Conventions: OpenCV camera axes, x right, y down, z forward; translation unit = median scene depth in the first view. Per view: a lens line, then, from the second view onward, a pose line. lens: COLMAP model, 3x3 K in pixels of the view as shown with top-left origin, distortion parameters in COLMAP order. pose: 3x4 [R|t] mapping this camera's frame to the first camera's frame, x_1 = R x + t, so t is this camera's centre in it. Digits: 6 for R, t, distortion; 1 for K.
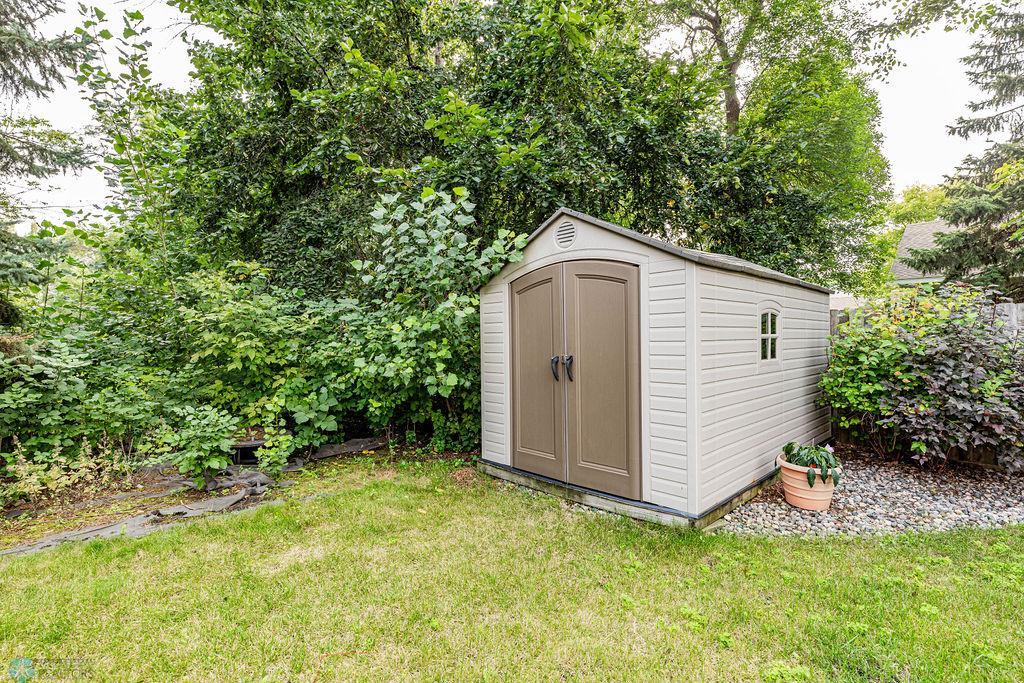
lens RADIAL K [[492.7, 0, 506.3], [0, 492.7, 335.7], [0, 0, 1]] dist [0.000261, -0.000328]
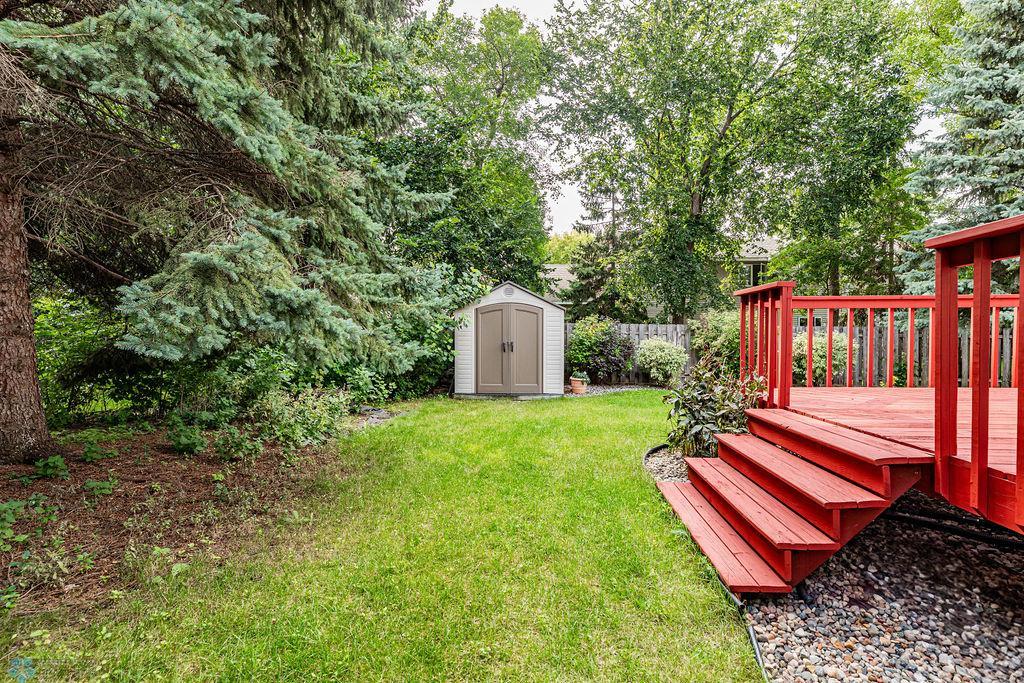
lens RADIAL K [[492.7, 0, 506.3], [0, 492.7, 335.7], [0, 0, 1]] dist [0.000261, -0.000328]
pose [[0.764715, 0.005479, 0.644345, -1.306696], [-0.015748, 0.999824, 0.010189, -0.013454], [-0.644176, -0.017939, 0.764667, -0.762945]]
